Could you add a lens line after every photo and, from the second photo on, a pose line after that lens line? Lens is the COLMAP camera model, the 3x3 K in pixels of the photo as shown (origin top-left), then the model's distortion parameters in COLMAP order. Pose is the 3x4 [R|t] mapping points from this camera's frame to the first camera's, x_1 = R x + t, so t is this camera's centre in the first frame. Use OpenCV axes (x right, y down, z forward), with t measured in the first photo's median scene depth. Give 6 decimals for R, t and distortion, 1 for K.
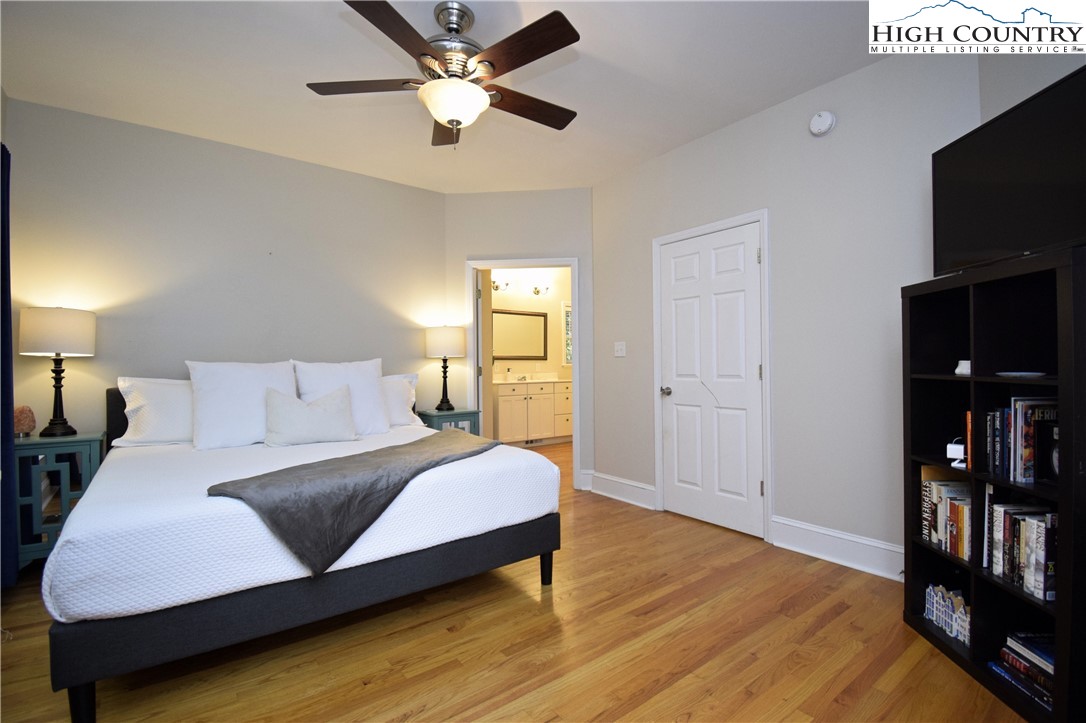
lens RADIAL K [[484.8, 0, 550.7], [0, 484.8, 365.3], [0, 0, 1]] dist [0.019458, -0.025035]
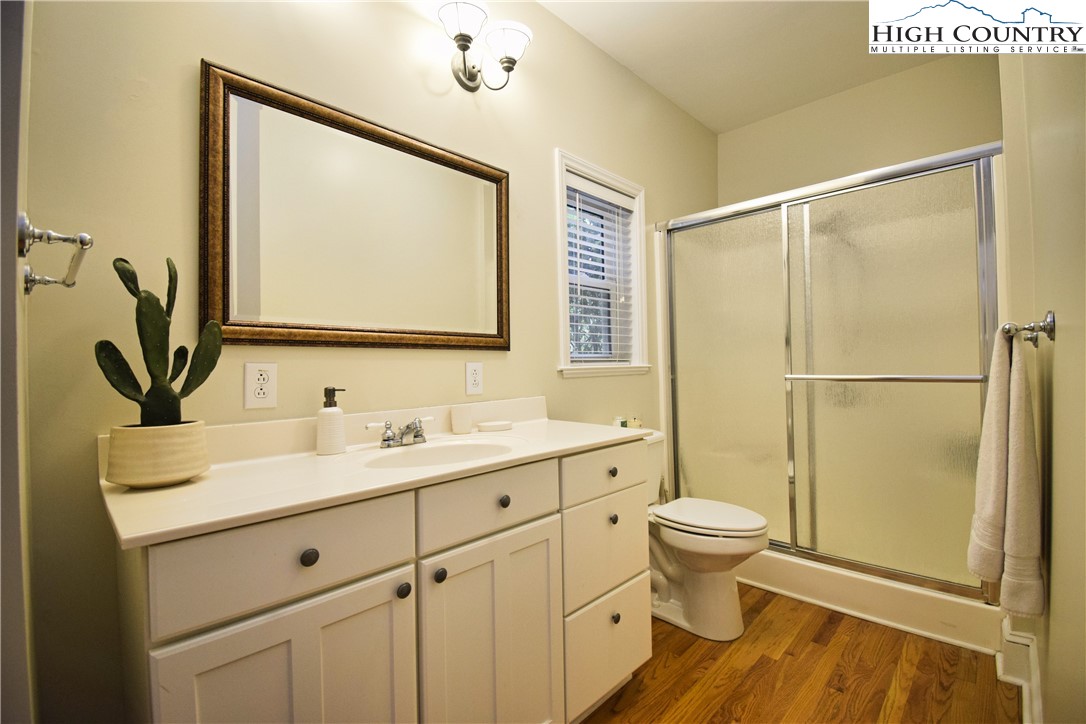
lens RADIAL K [[484.8, 0, 550.7], [0, 484.8, 365.8], [0, 0, 1]] dist [0.019458, -0.025035]
pose [[0.988648, -0.005906, 0.150133, -0.026382], [0.005172, 0.999973, 0.005279, -0.003494], [-0.150160, -0.004443, 0.988652, 0.778060]]
